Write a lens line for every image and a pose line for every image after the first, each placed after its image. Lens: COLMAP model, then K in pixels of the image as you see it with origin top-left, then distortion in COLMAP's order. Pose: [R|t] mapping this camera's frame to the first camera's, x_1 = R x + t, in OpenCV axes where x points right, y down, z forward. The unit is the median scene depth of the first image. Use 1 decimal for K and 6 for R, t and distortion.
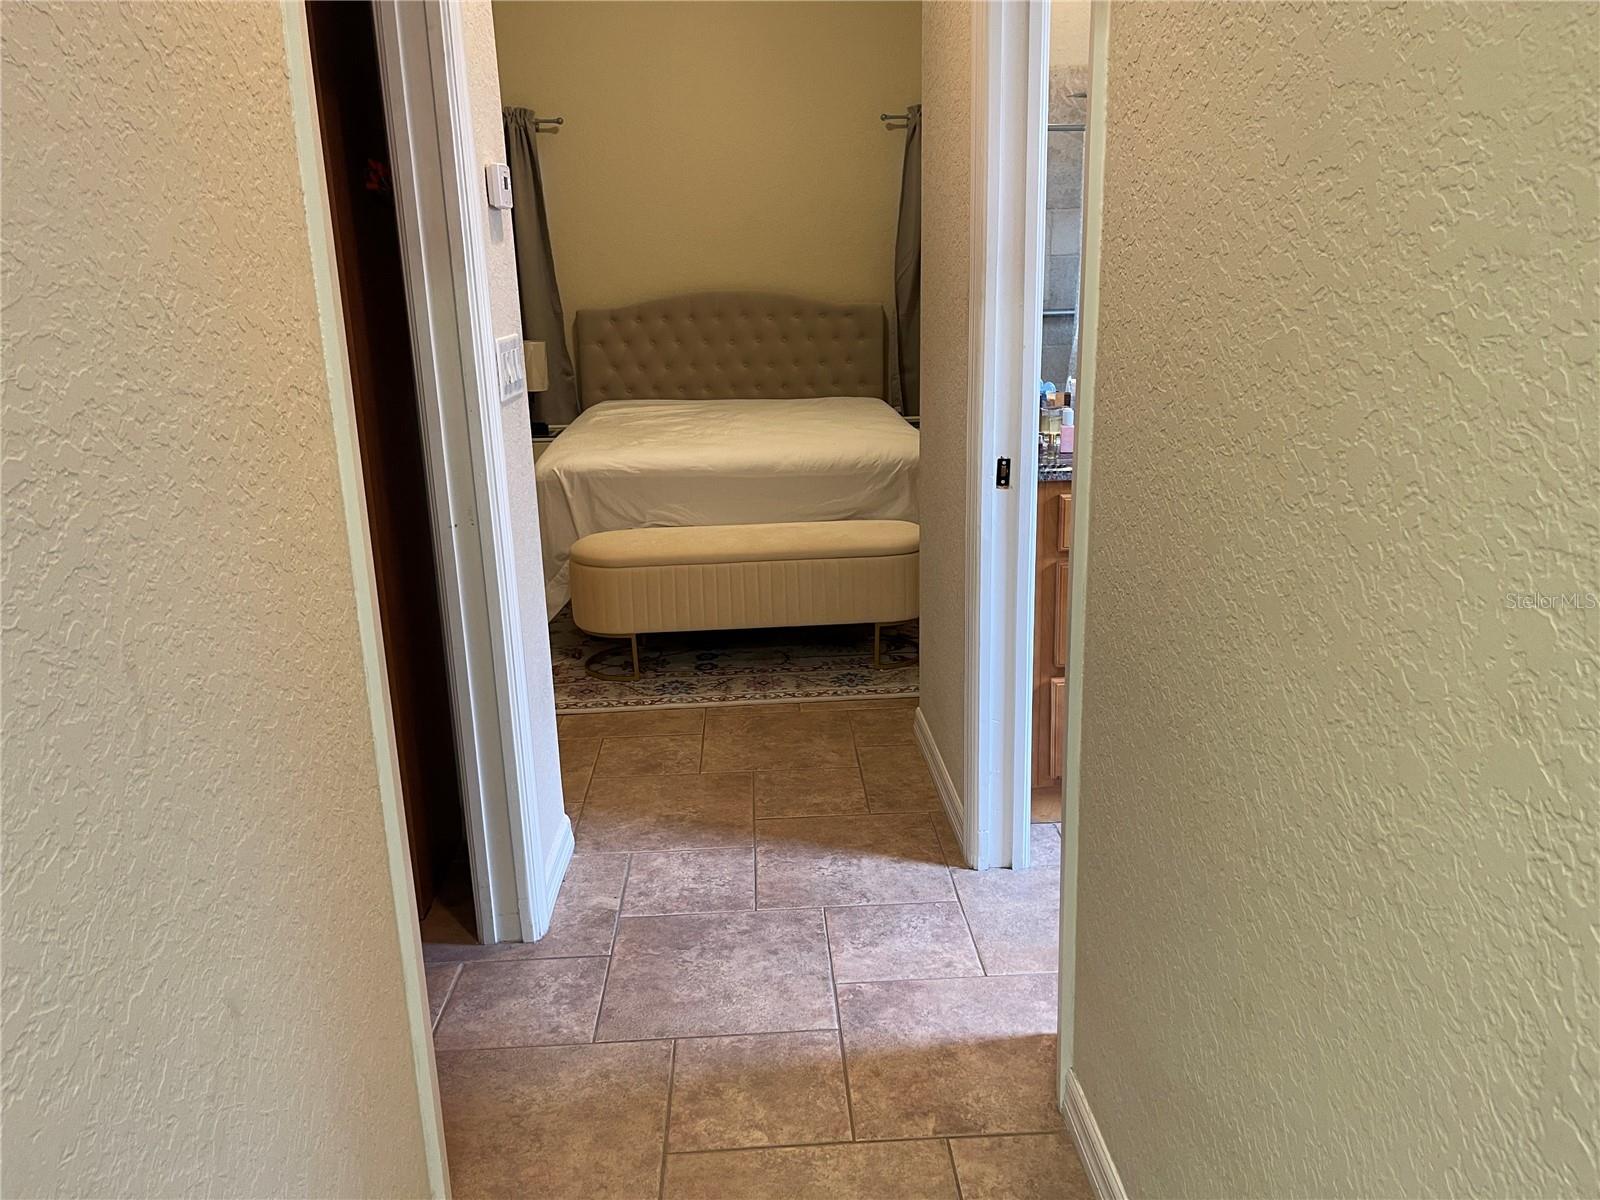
lens RADIAL K [[1199.6, 0, 796.3], [0, 1199.6, 592.0], [0, 0, 1]] dist [0.090527, -0.129753]
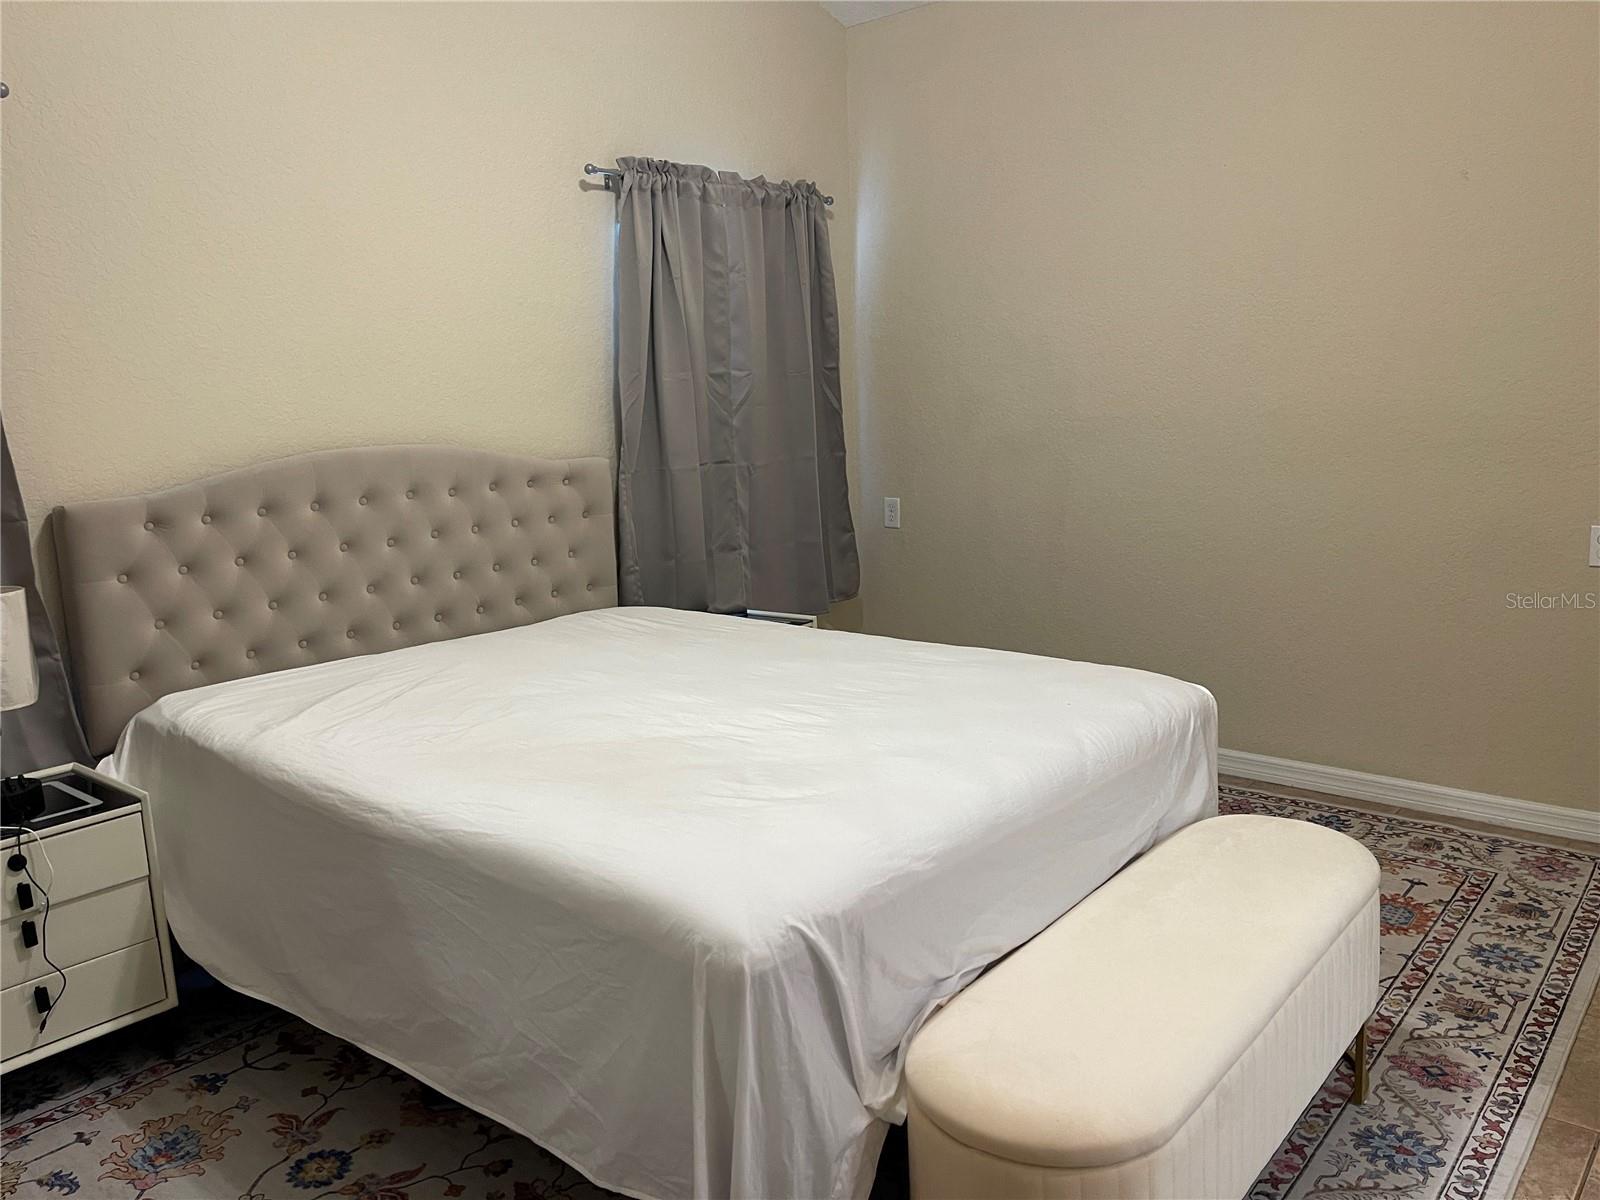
lens RADIAL K [[1199.6, 0, 796.3], [0, 1199.6, 592.0], [0, 0, 1]] dist [0.090527, -0.129753]
pose [[0.688280, -0.127347, 0.714180, -0.318132], [0.211148, 0.977016, -0.029277, -0.133994], [-0.694037, 0.170948, 0.699349, 0.509183]]
